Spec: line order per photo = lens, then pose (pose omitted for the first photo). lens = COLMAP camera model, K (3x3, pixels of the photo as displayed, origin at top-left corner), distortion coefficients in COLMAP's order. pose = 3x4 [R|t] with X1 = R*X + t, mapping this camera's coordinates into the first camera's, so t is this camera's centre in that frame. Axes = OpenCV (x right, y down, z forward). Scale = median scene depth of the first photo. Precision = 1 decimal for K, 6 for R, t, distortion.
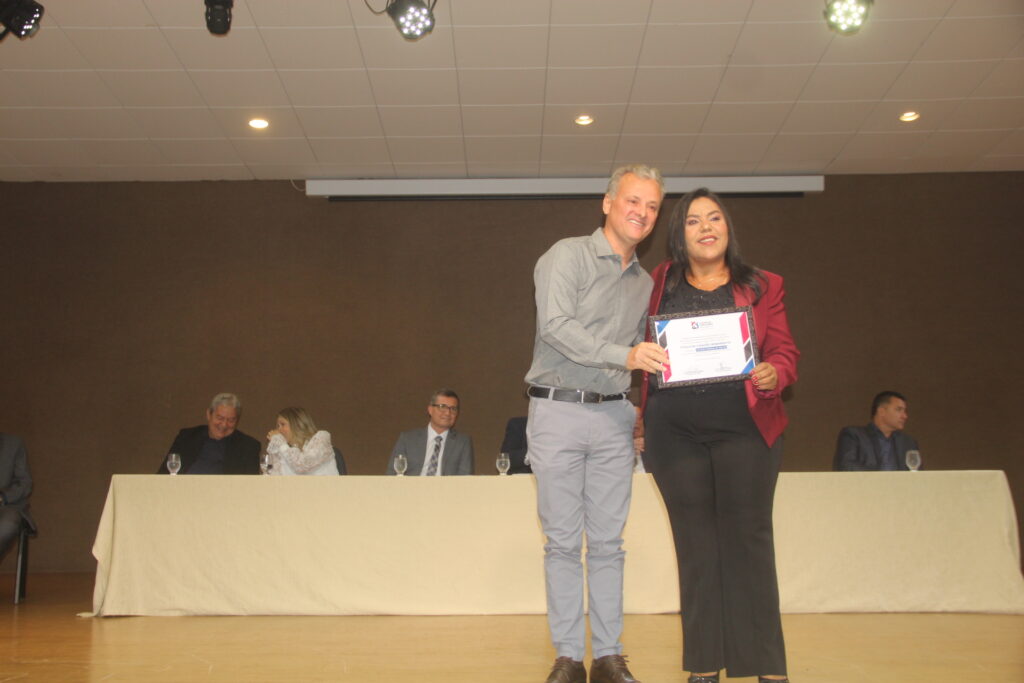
lens RADIAL K [[1159.4, 0, 503.9], [0, 1159.4, 346.2], [0, 0, 1]] dist [0.074843, 0.000000]
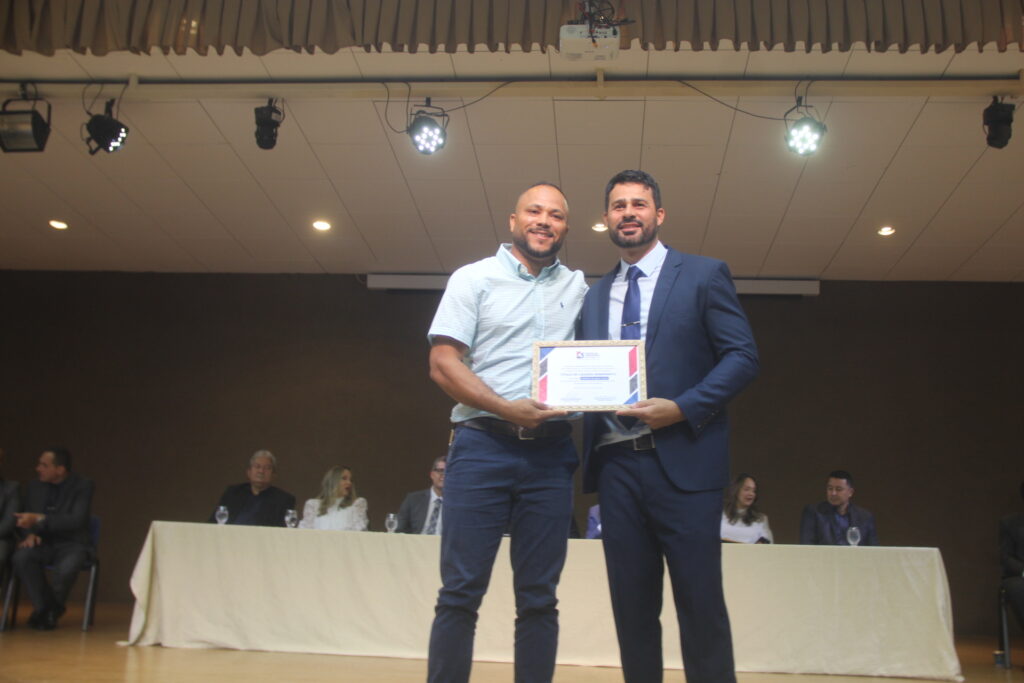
lens RADIAL K [[1008.4, 0, 530.0], [0, 1008.4, 344.4], [0, 0, 1]] dist [-0.013467, 0.000000]
pose [[0.997159, 0.026320, -0.070571, 0.099717], [-0.031891, 0.996363, -0.079020, 0.002061], [0.068234, 0.081046, 0.994372, 0.020964]]
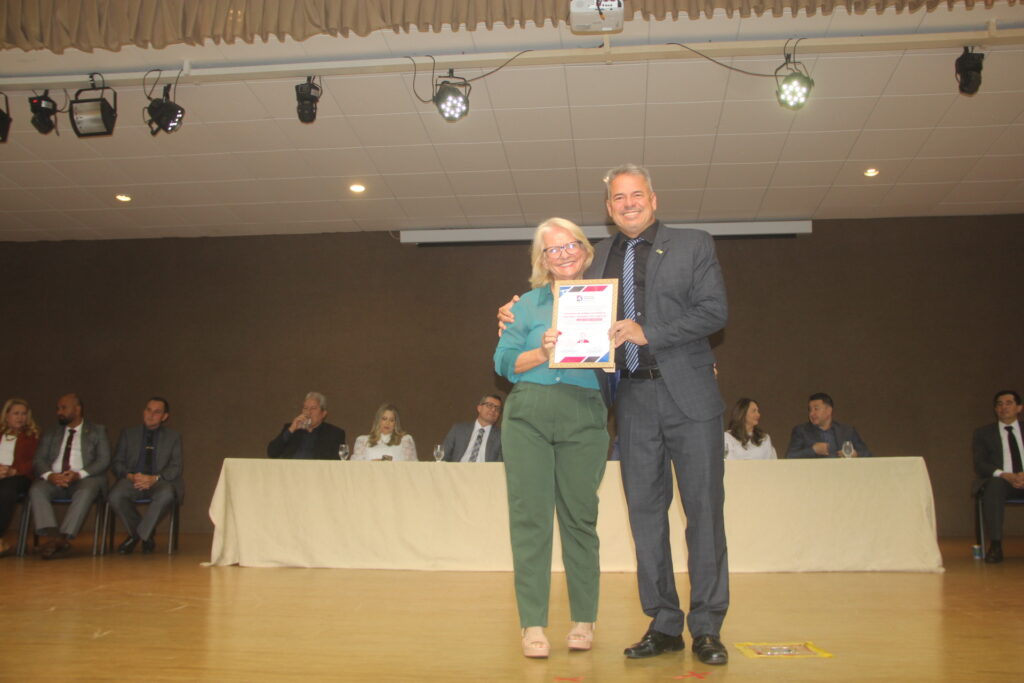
lens RADIAL K [[931.7, 0, 526.8], [0, 931.7, 332.4], [0, 0, 1]] dist [-0.054185, 0.000000]
pose [[0.995719, -0.007799, -0.092097, 0.095883], [0.005010, 0.999523, -0.030483, 0.001966], [0.092291, 0.029891, 0.995283, -0.005989]]
